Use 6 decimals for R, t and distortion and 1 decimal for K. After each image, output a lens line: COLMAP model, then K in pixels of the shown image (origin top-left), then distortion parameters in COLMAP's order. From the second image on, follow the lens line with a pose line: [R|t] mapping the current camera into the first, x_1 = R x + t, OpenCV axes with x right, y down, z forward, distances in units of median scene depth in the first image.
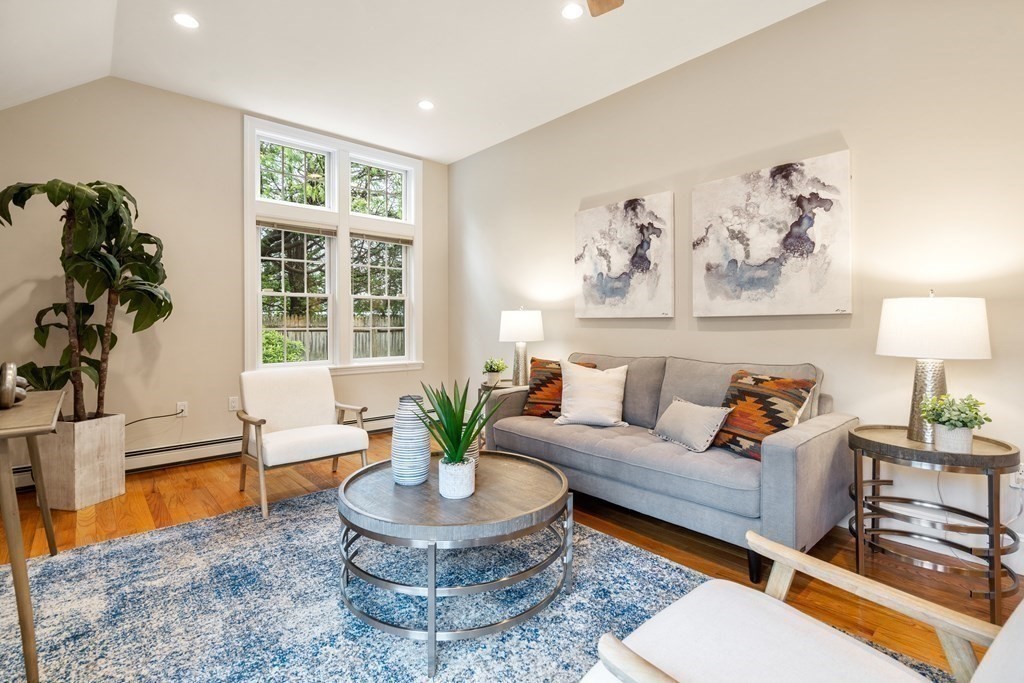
lens RADIAL K [[482.8, 0, 511.2], [0, 482.8, 325.5], [0, 0, 1]] dist [-0.001842, -0.000038]
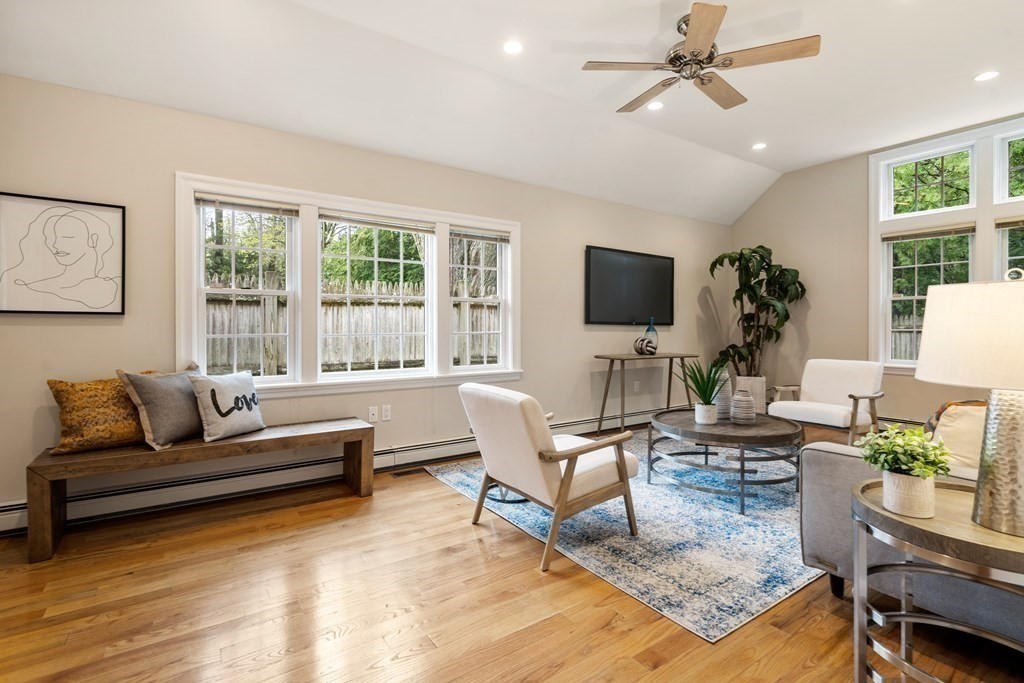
lens RADIAL K [[475.4, 0, 511.0], [0, 475.4, 339.2], [0, 0, 1]] dist [-0.002029, 0.000346]
pose [[-0.126725, 0.038650, -0.991185, 1.296387], [0.005621, 0.999253, 0.038246, -0.026023], [0.991922, -0.000725, -0.126847, 0.394179]]
